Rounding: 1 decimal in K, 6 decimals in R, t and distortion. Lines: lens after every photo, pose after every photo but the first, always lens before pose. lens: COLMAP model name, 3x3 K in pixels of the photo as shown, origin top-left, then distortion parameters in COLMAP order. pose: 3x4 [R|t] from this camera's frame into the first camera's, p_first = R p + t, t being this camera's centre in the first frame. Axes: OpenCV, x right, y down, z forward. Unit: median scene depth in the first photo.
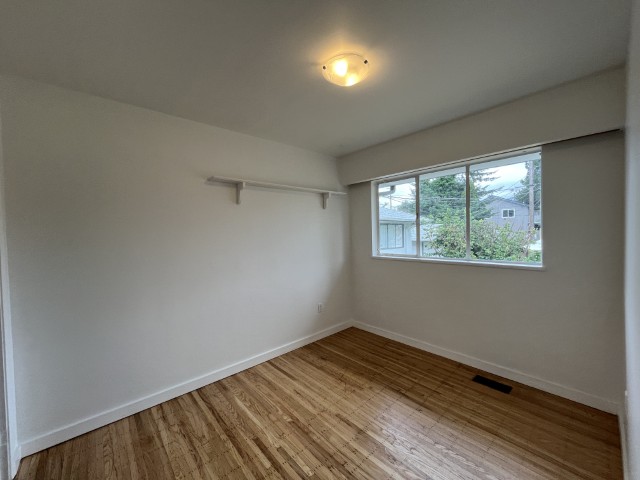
lens RADIAL K [[260.2, 0, 317.7], [0, 260.2, 239.7], [0, 0, 1]] dist [-0.004586, 0.000049]
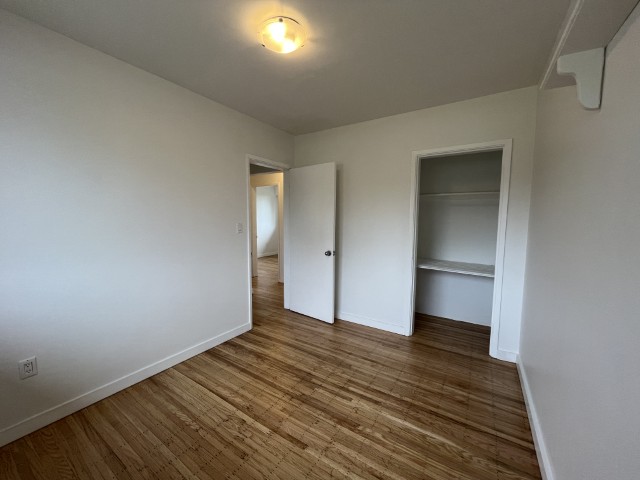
lens RADIAL K [[260.2, 0, 317.7], [0, 260.2, 239.7], [0, 0, 1]] dist [-0.004586, 0.000049]
pose [[-0.964997, 0.035946, -0.259785, 0.228342], [0.007575, 0.993969, 0.109398, -0.000604], [0.262151, 0.103601, -0.959450, 1.763129]]
